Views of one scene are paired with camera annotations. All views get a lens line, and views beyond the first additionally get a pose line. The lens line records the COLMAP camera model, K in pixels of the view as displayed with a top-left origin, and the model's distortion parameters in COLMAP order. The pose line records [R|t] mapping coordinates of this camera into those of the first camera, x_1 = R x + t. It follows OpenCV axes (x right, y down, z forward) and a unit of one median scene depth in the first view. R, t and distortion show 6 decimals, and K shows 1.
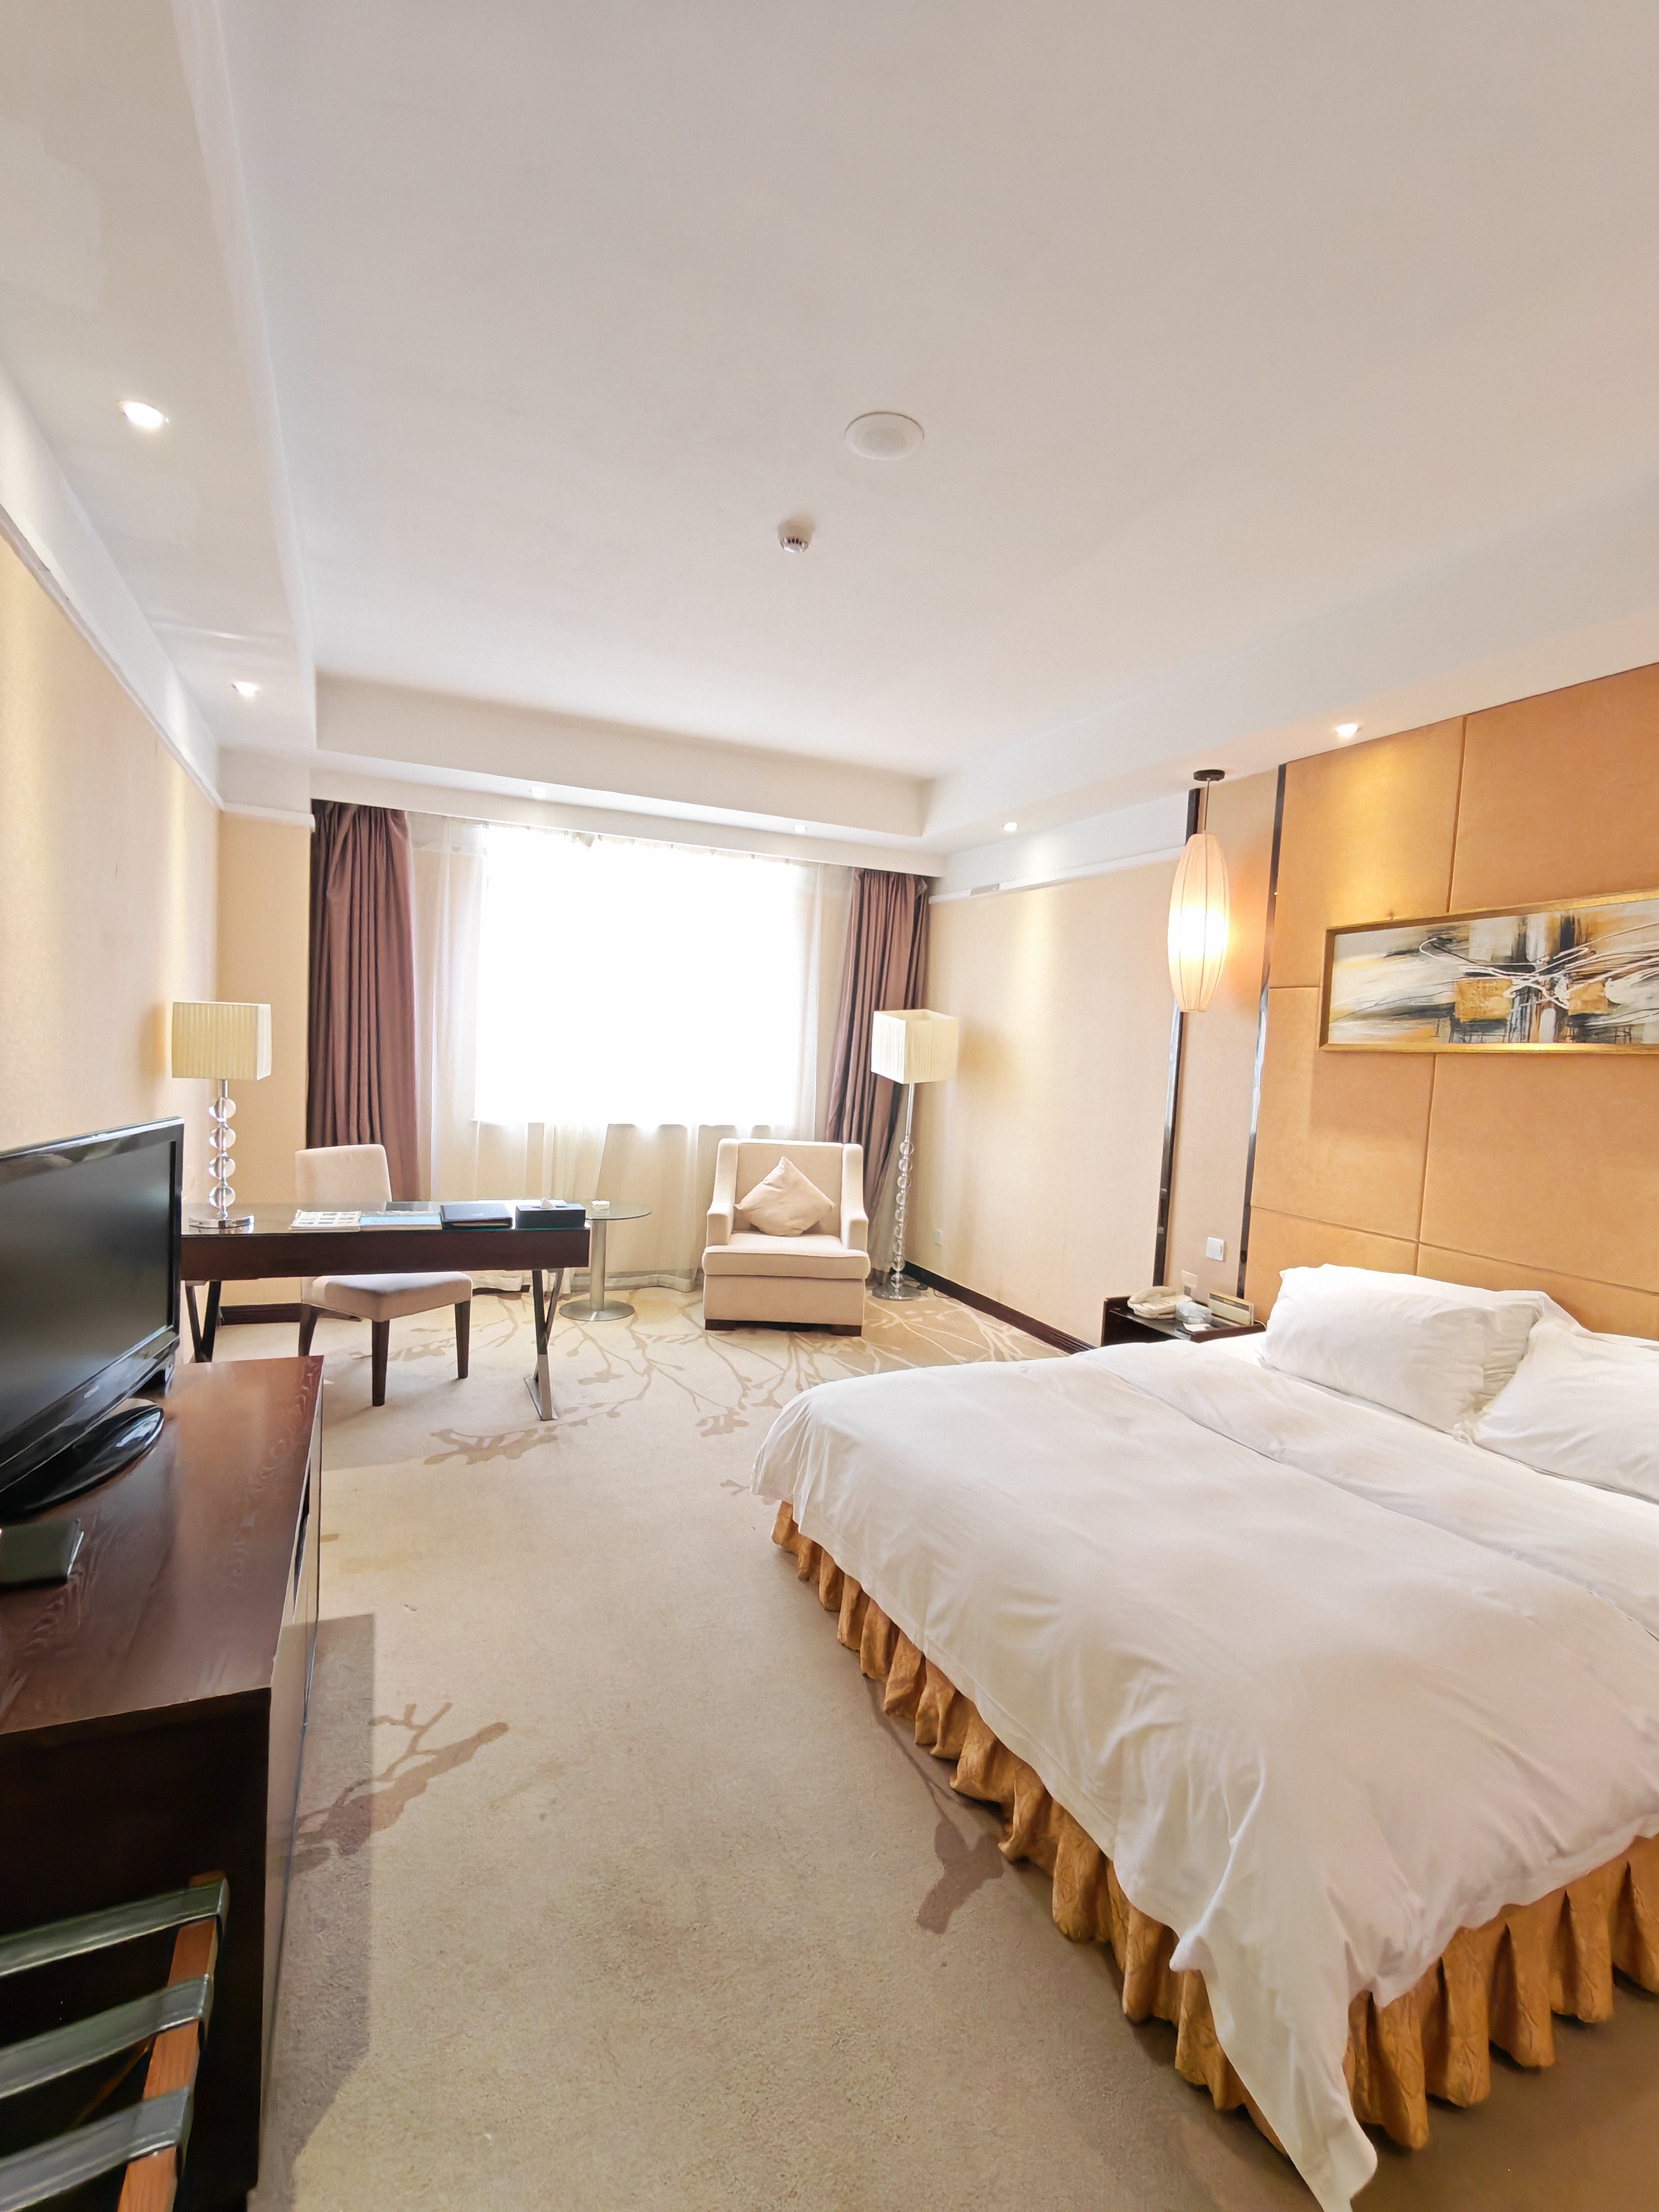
lens RADIAL K [[1013.2, 0, 823.0], [0, 1013.2, 1106.8], [0, 0, 1]] dist [-0.002464, 0.001214]
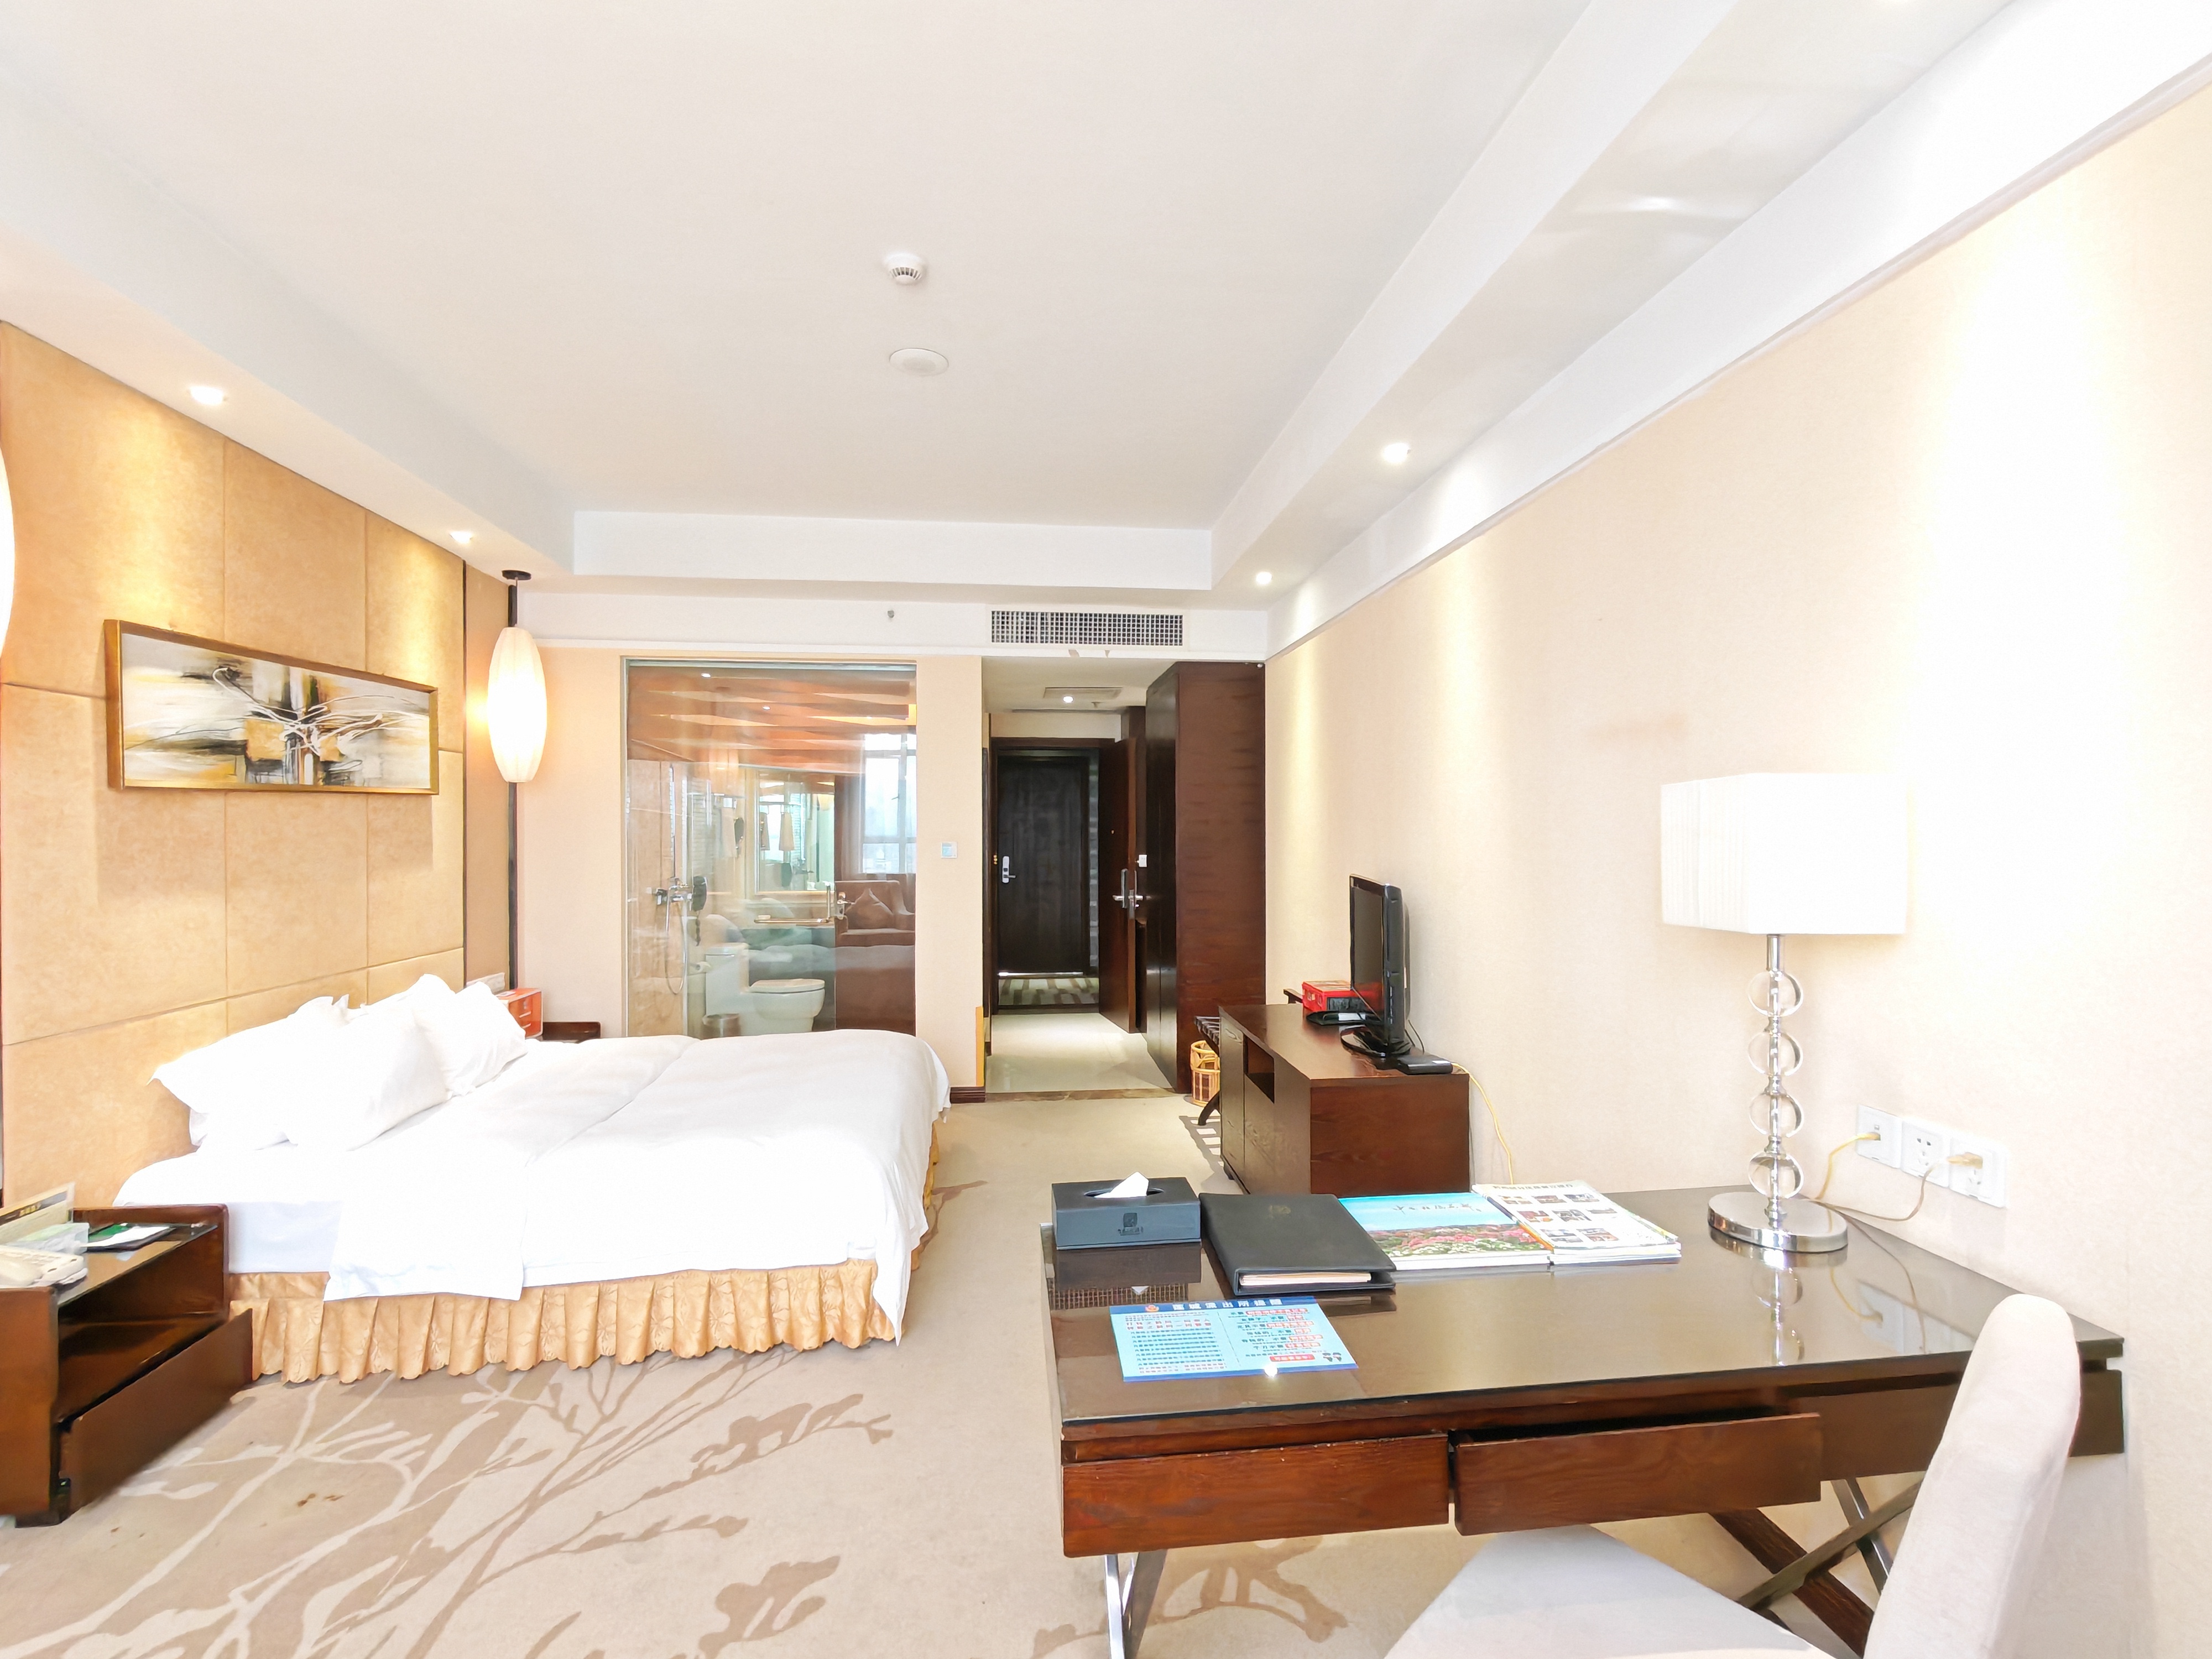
lens RADIAL K [[1013.2, 0, 1106.3], [0, 1013.2, 835.8], [0, 0, 1]] dist [-0.002464, 0.001214]
pose [[-0.951570, -0.050890, 0.303192, -0.485664], [-0.026781, 0.996177, 0.083152, -0.121034], [-0.306264, 0.071005, -0.949295, 1.770747]]
